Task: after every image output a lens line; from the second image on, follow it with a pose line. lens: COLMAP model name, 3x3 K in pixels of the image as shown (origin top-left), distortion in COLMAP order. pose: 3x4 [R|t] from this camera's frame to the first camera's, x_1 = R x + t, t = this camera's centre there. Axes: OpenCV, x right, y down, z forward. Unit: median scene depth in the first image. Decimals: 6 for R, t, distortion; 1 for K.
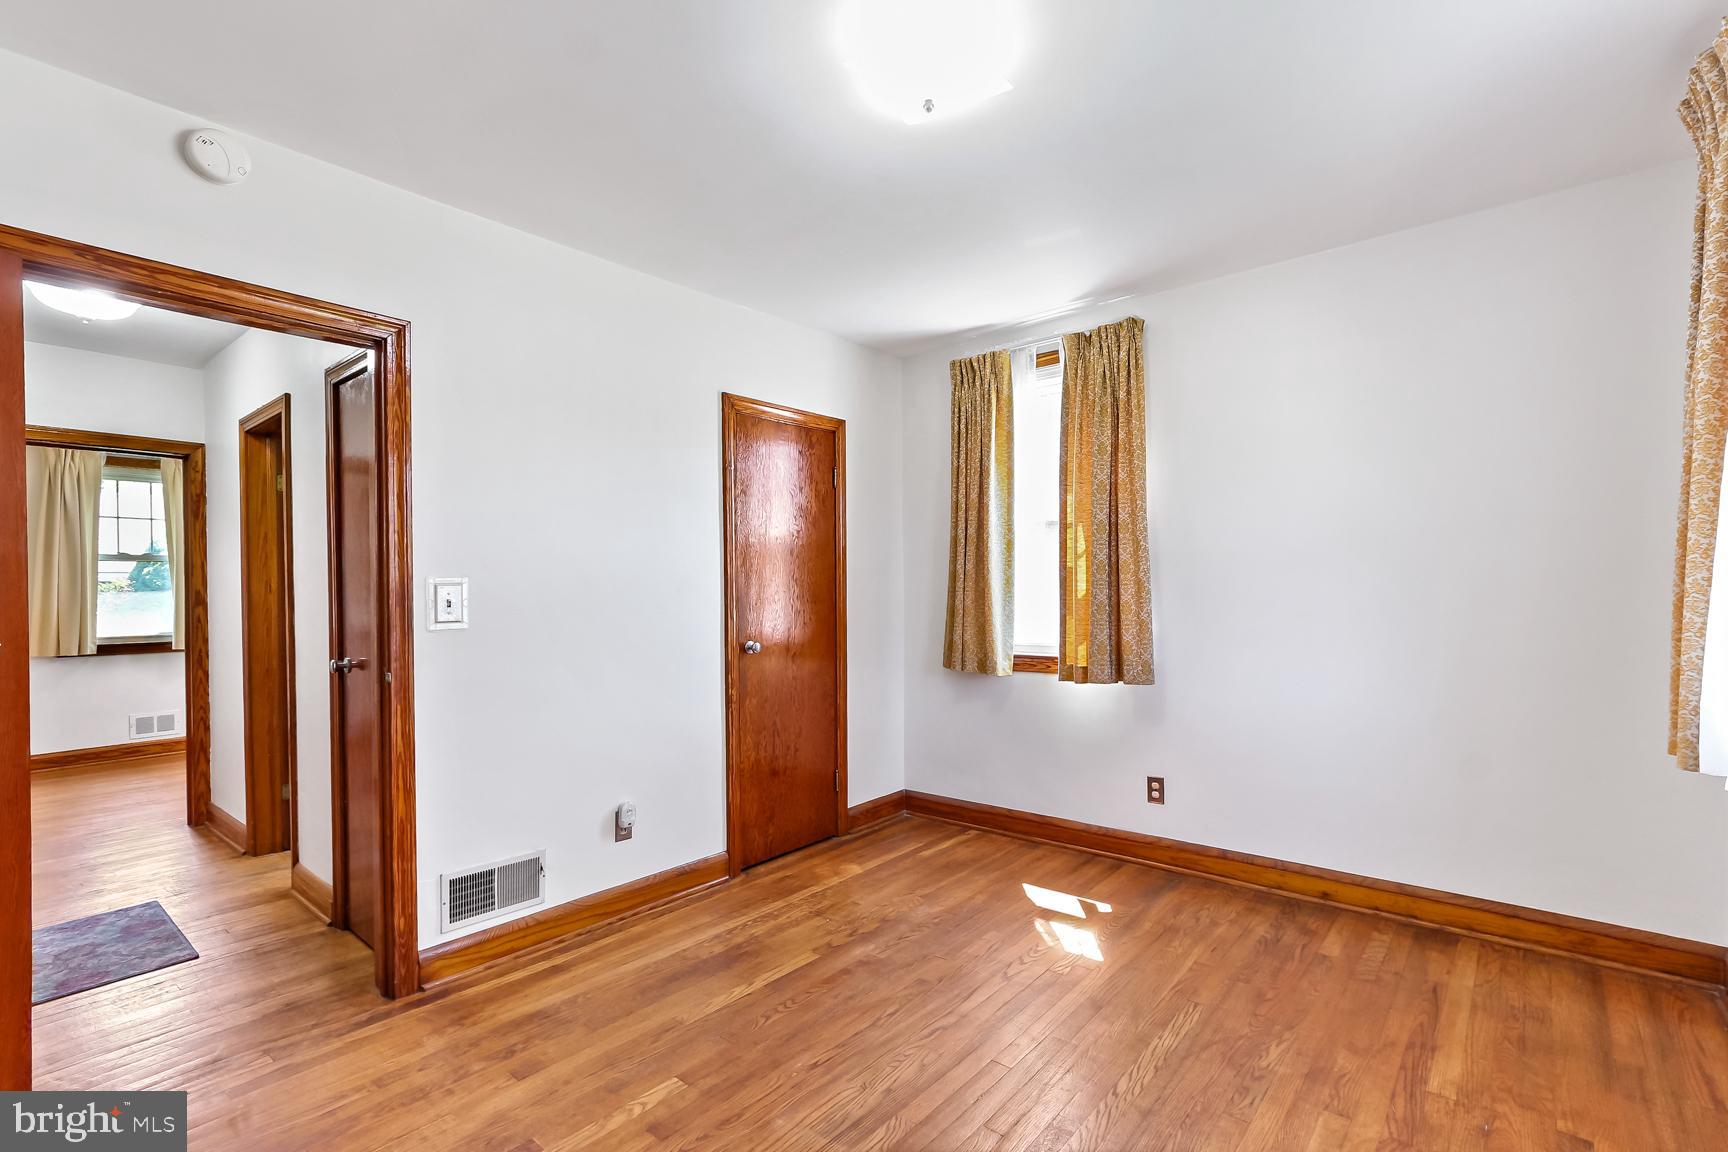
lens RADIAL K [[789.3, 0, 871.6], [0, 789.3, 596.2], [0, 0, 1]] dist [0.002294, 0.000354]
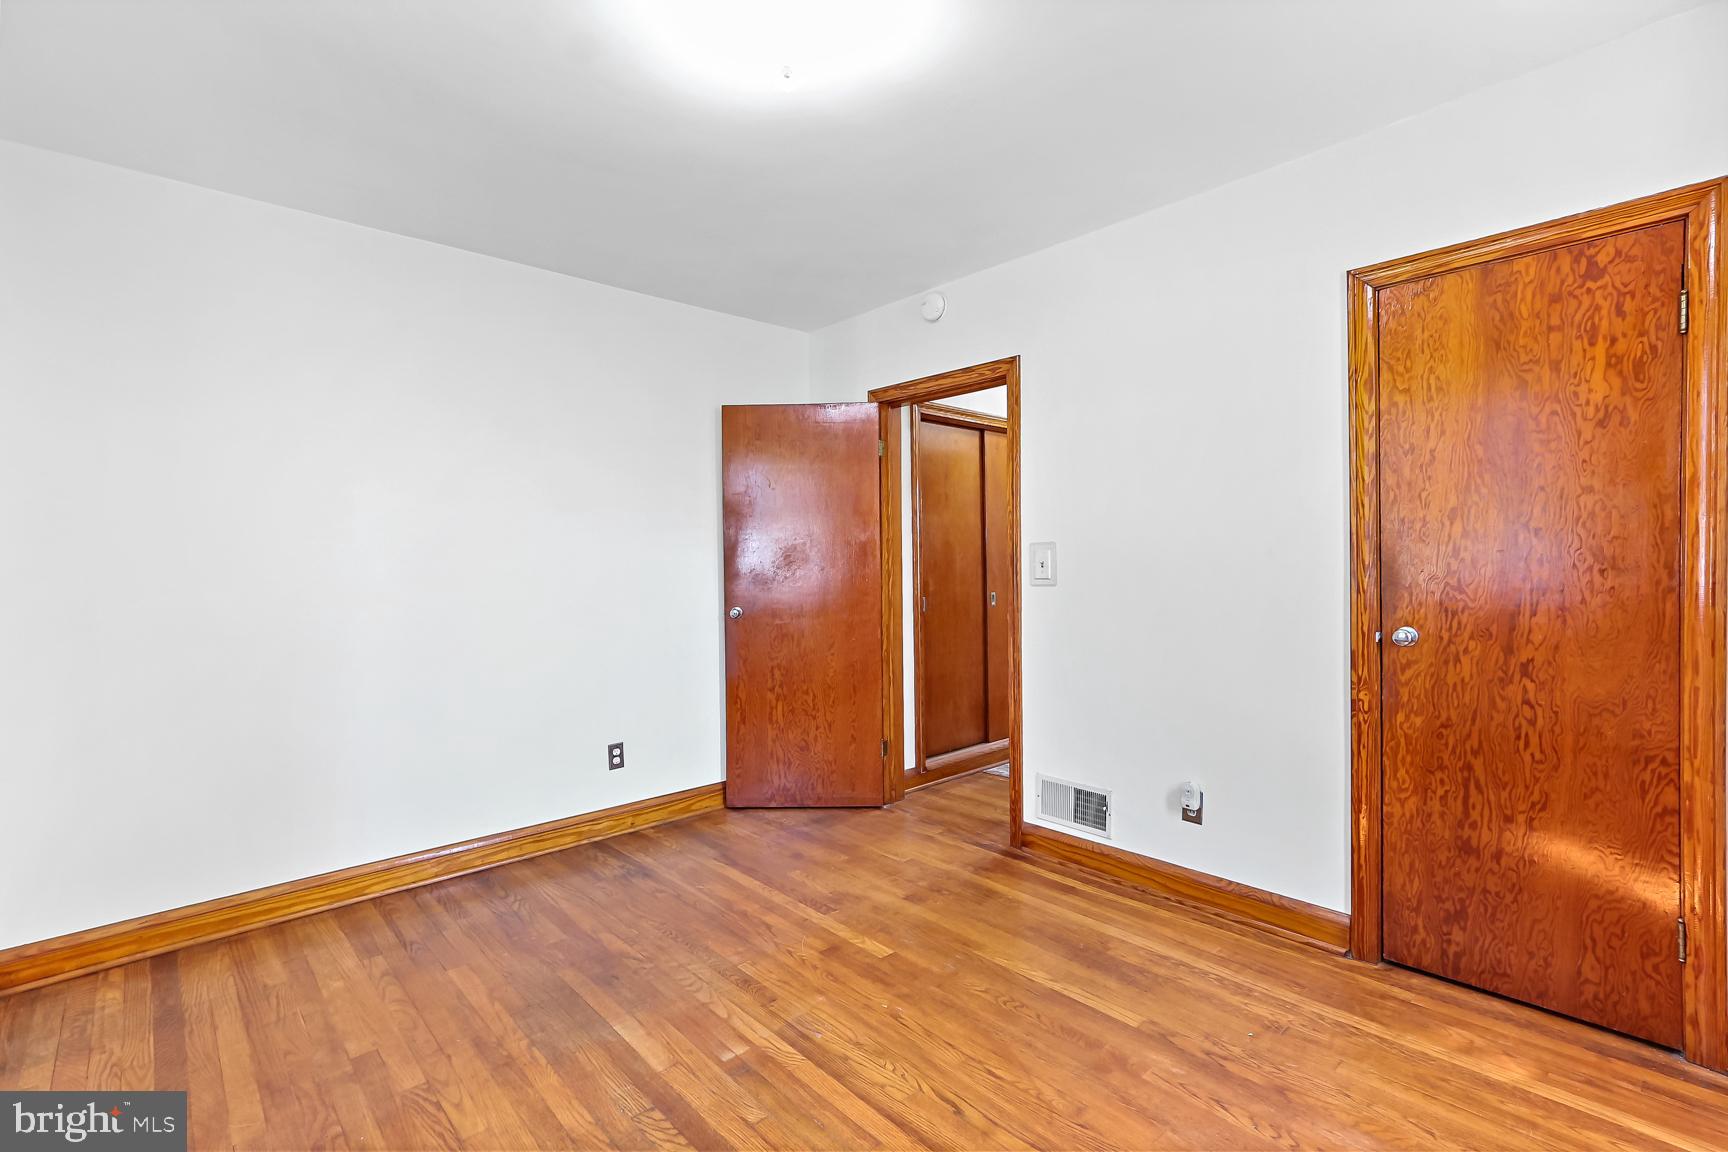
lens RADIAL K [[789.3, 0, 871.6], [0, 789.3, 596.2], [0, 0, 1]] dist [0.002294, 0.000354]
pose [[-0.126866, 0.057337, -0.990261, 0.692624], [0.011712, 0.998345, 0.056305, -0.011776], [0.991851, -0.004455, -0.127328, 0.823798]]
